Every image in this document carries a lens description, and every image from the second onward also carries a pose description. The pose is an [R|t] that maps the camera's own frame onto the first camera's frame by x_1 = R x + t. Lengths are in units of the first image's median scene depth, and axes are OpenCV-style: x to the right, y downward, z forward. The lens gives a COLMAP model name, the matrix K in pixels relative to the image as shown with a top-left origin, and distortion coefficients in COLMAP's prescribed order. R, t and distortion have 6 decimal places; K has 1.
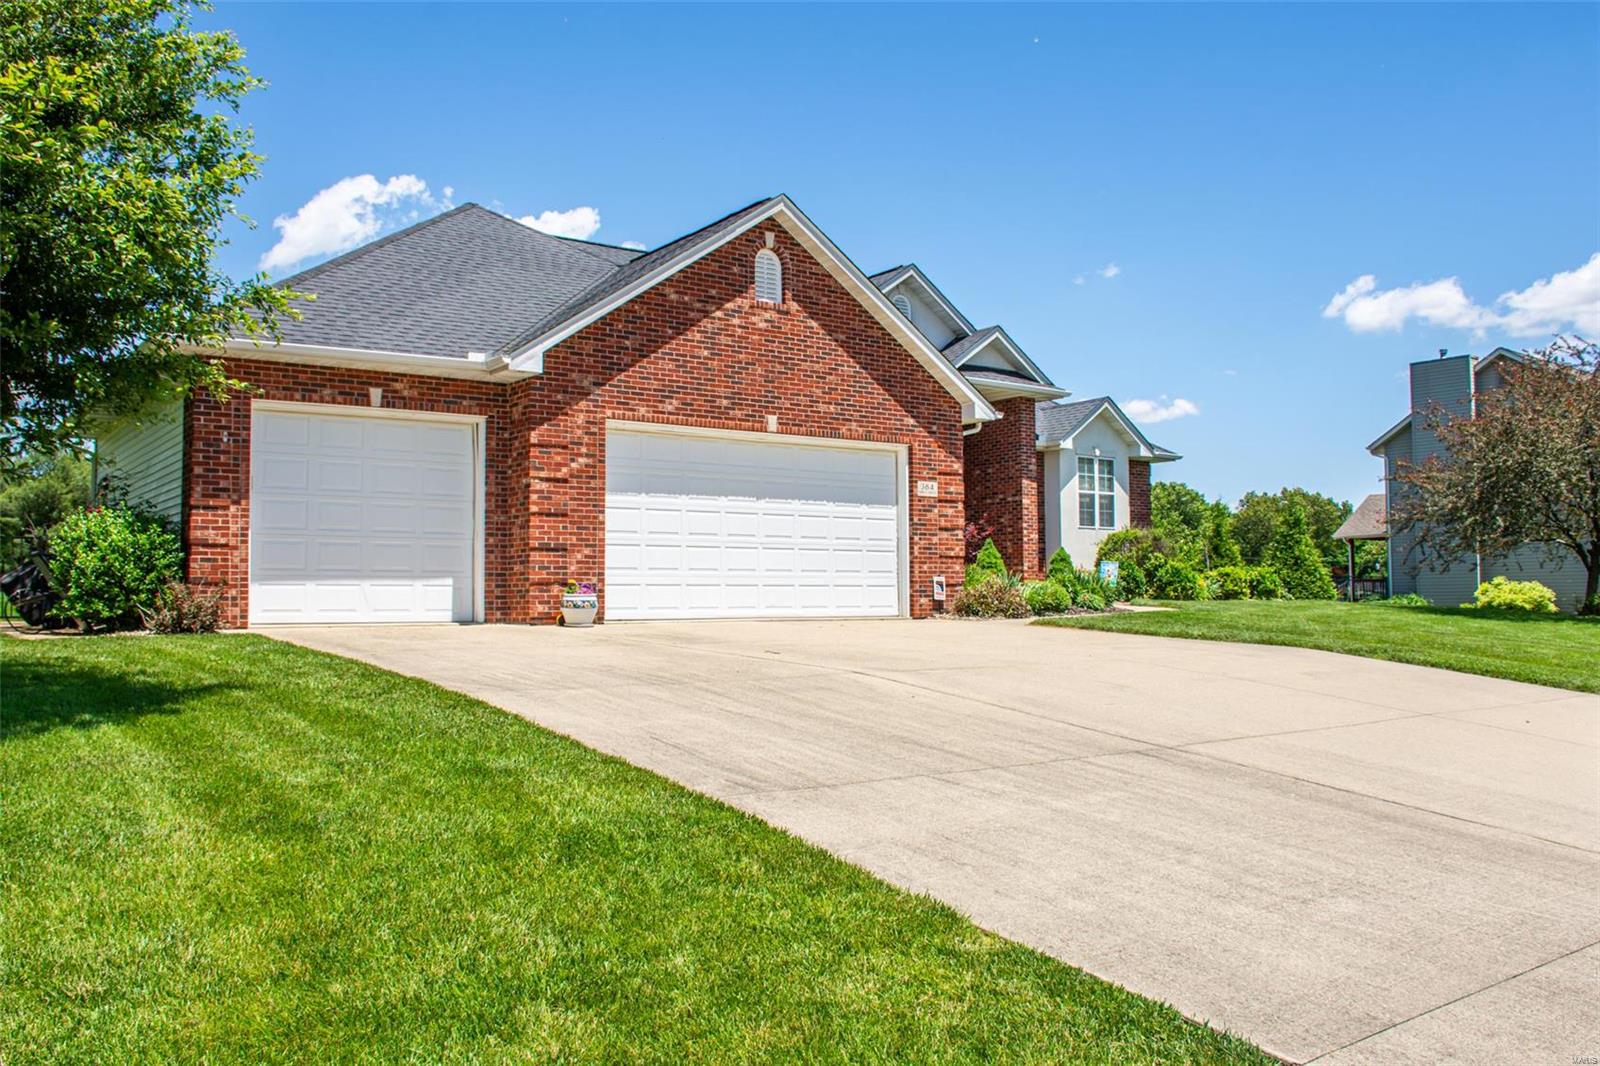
lens RADIAL K [[1317.1, 0, 800.0], [0, 1317.1, 533.0], [0, 0, 1]] dist [-0.153114, 0.120400]
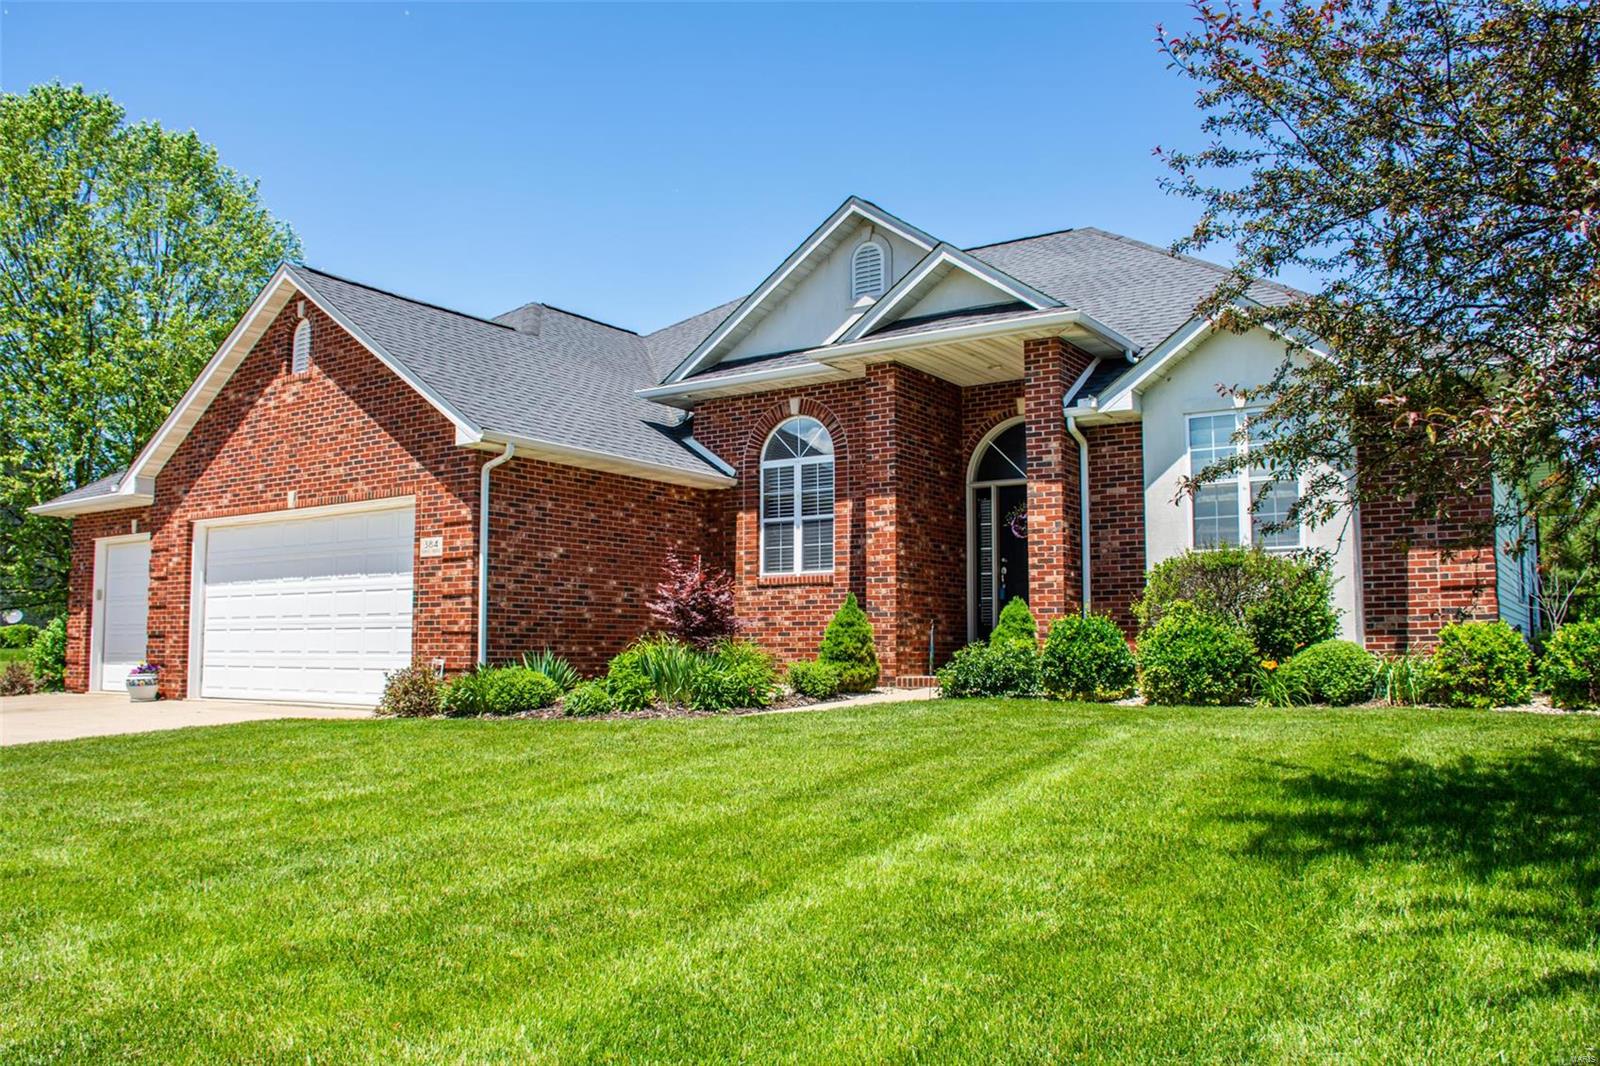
lens RADIAL K [[1278.9, 0, 797.0], [0, 1278.9, 539.4], [0, 0, 1]] dist [-0.152311, 0.116632]
pose [[0.336408, -0.081128, -0.938215, 0.941330], [0.046818, 0.996491, -0.069380, 0.026319], [0.940552, -0.020585, 0.339026, 1.016793]]
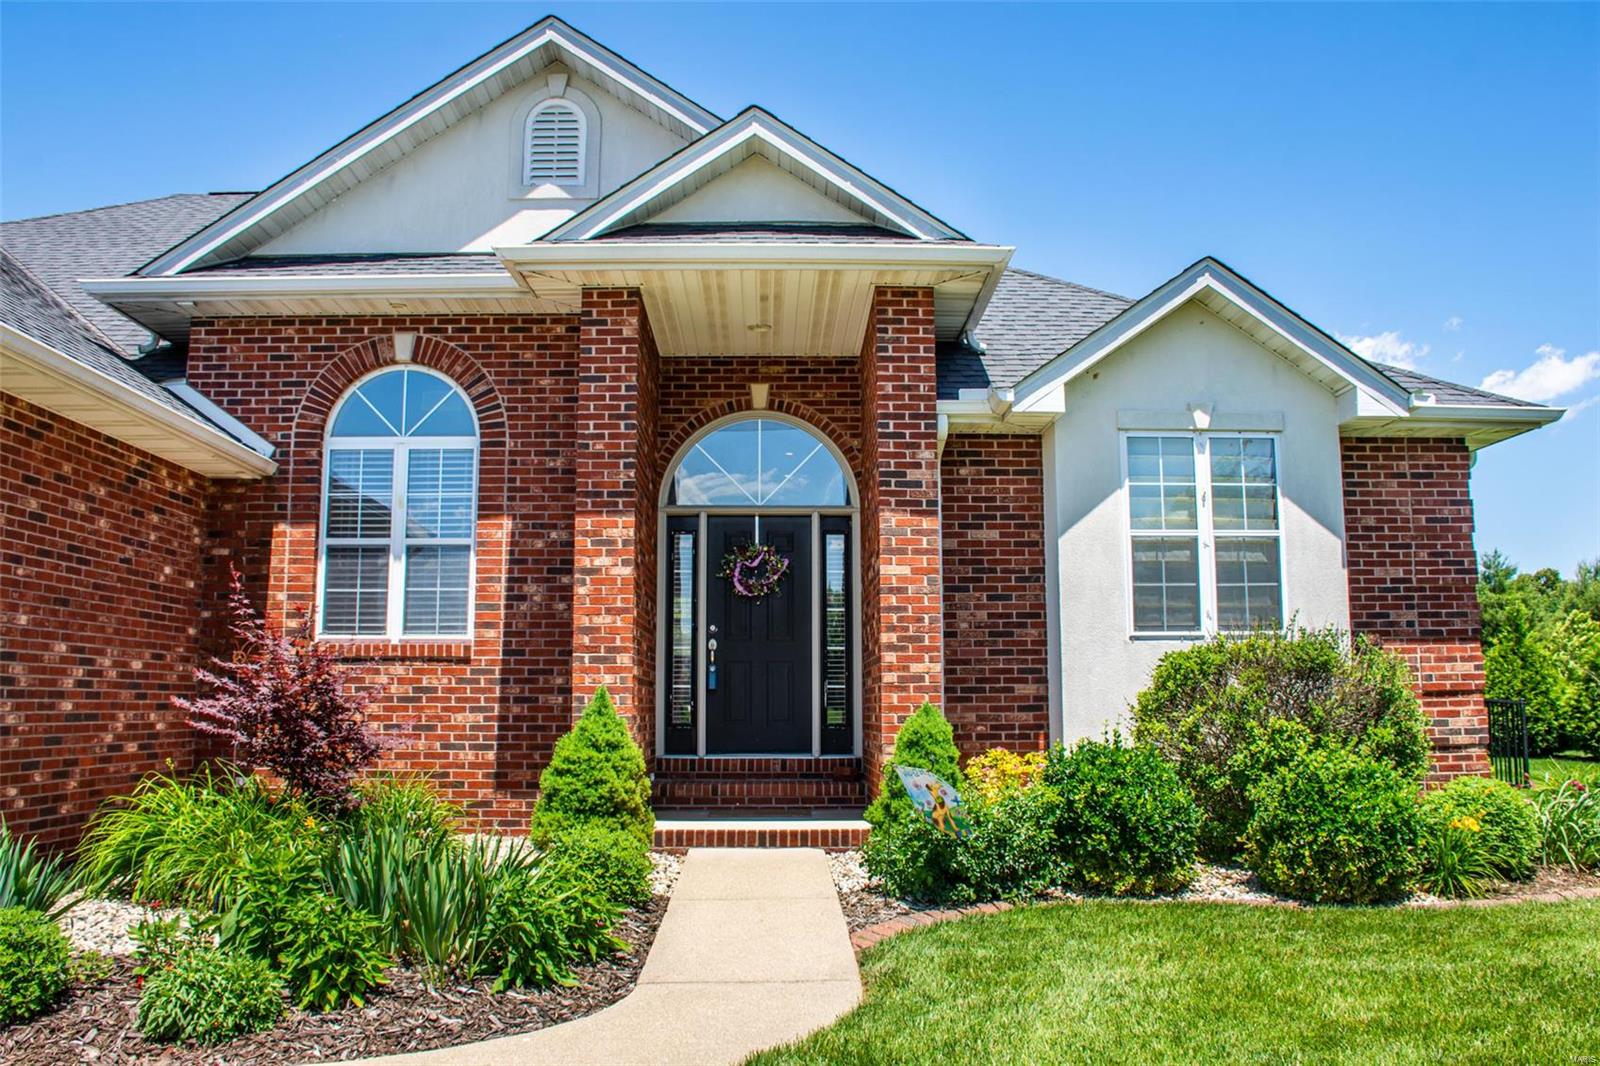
lens RADIAL K [[1265.1, 0, 797.4], [0, 1265.1, 539.8], [0, 0, 1]] dist [-0.152587, 0.115021]
pose [[0.817309, -0.071544, -0.571741, 0.496309], [0.027788, 0.996001, -0.084910, -0.005962], [0.575529, 0.053510, 0.816029, 1.005331]]
